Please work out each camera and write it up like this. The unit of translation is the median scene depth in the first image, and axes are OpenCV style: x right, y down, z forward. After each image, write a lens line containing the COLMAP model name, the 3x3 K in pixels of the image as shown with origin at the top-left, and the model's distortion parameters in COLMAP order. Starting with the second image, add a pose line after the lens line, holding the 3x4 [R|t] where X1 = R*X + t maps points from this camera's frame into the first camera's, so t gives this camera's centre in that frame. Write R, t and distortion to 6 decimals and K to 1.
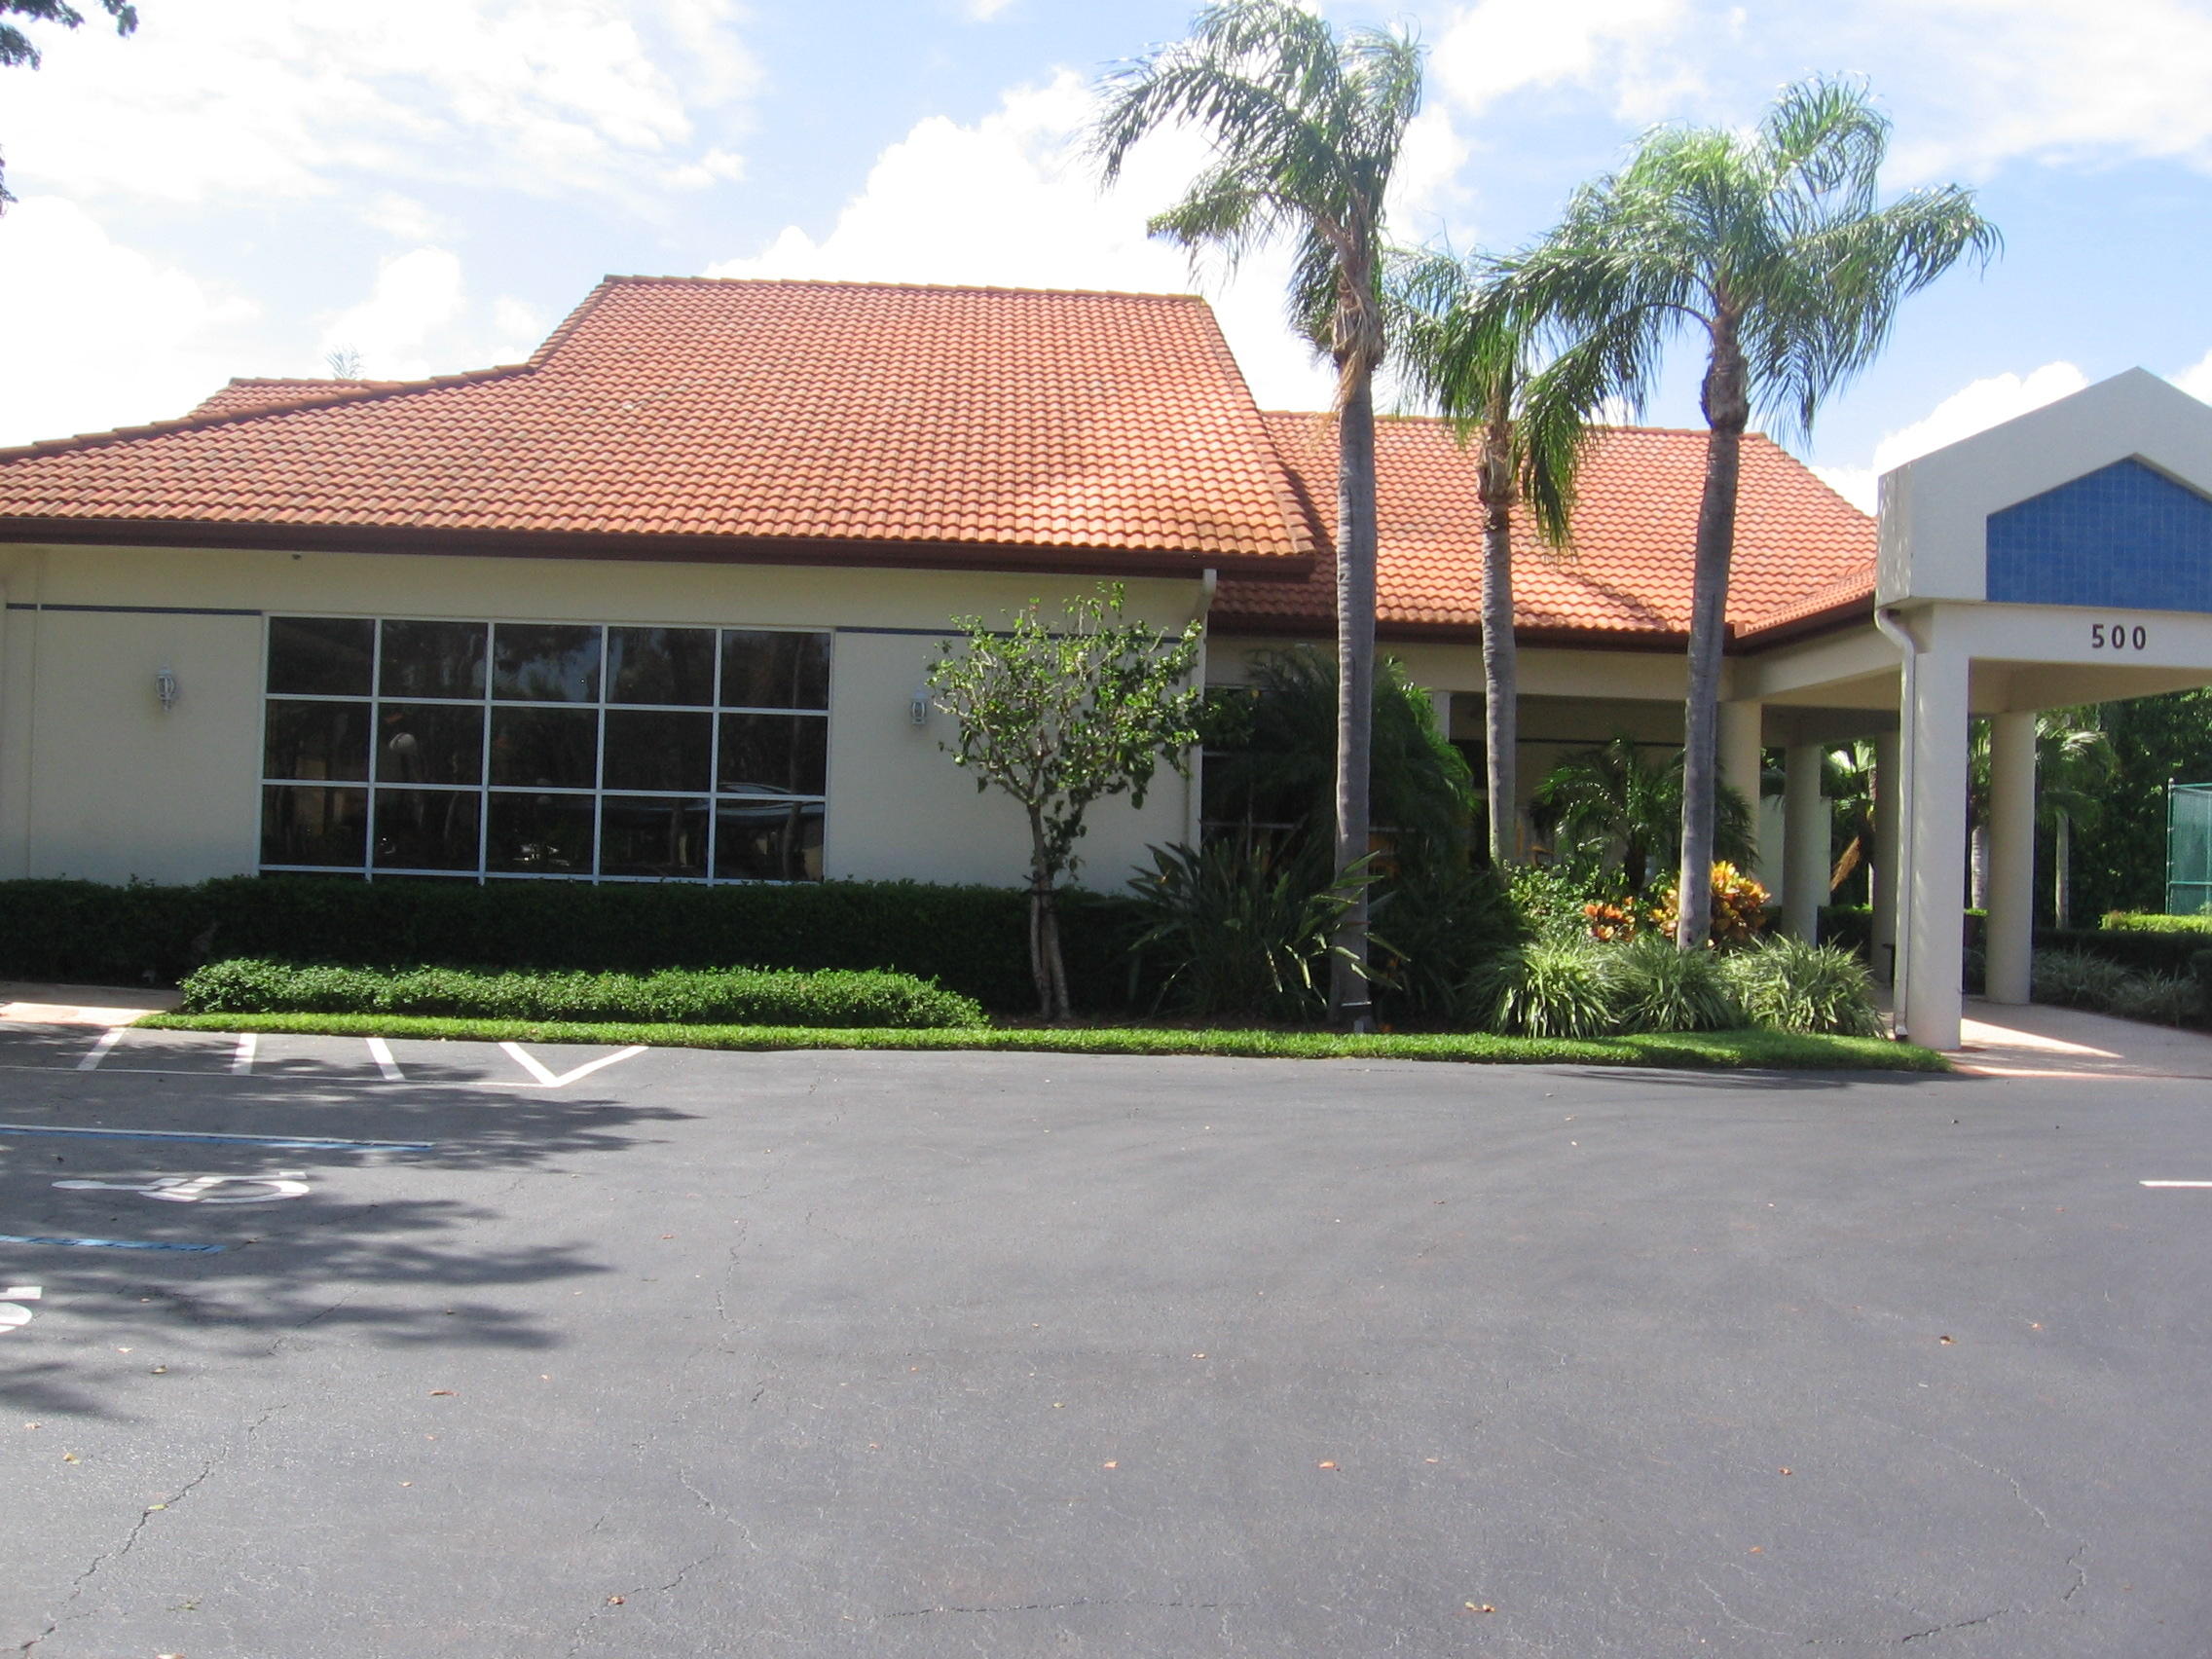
lens RADIAL K [[2296.1, 0, 1108.9], [0, 2296.1, 831.1], [0, 0, 1]] dist [-0.102449, 0.000000]
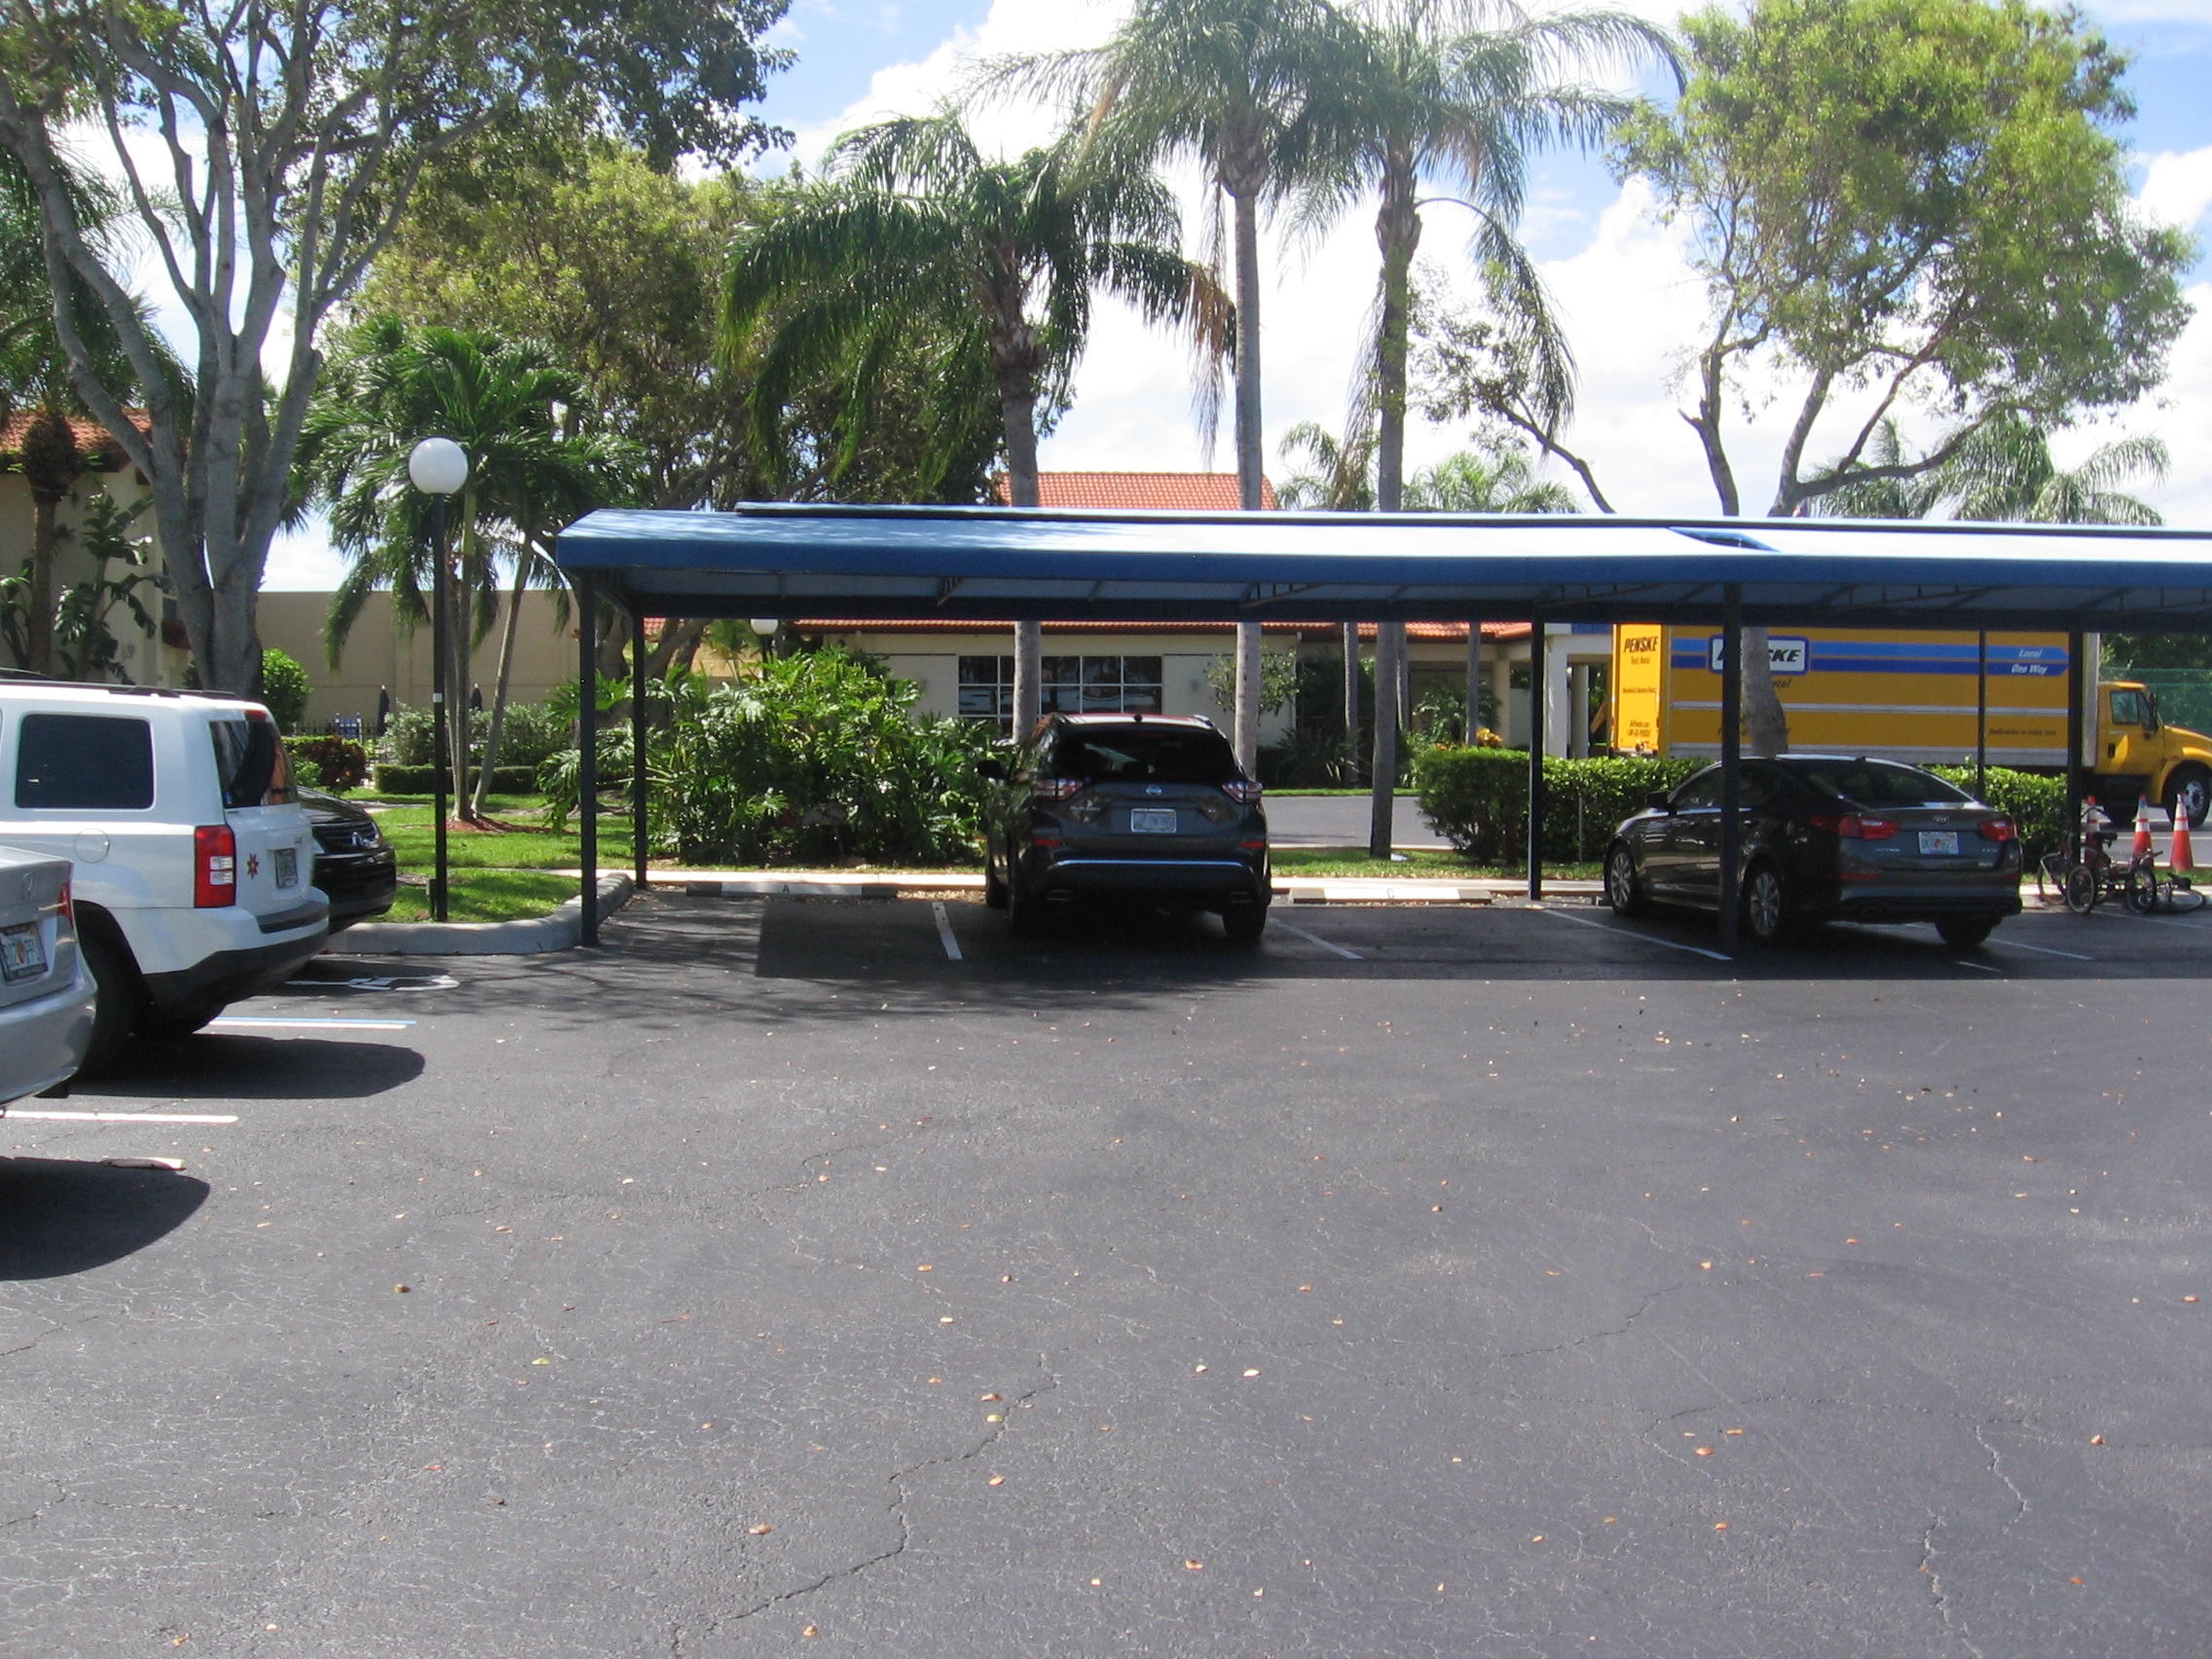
lens RADIAL K [[2296.1, 0, 1103.8], [0, 2296.1, 826.2], [0, 0, 1]] dist [-0.102449, 0.000000]
pose [[0.998874, -0.035594, 0.031358, -0.308143], [0.033311, 0.996951, 0.070565, -0.085182], [-0.033774, -0.069441, 0.997014, -1.938124]]
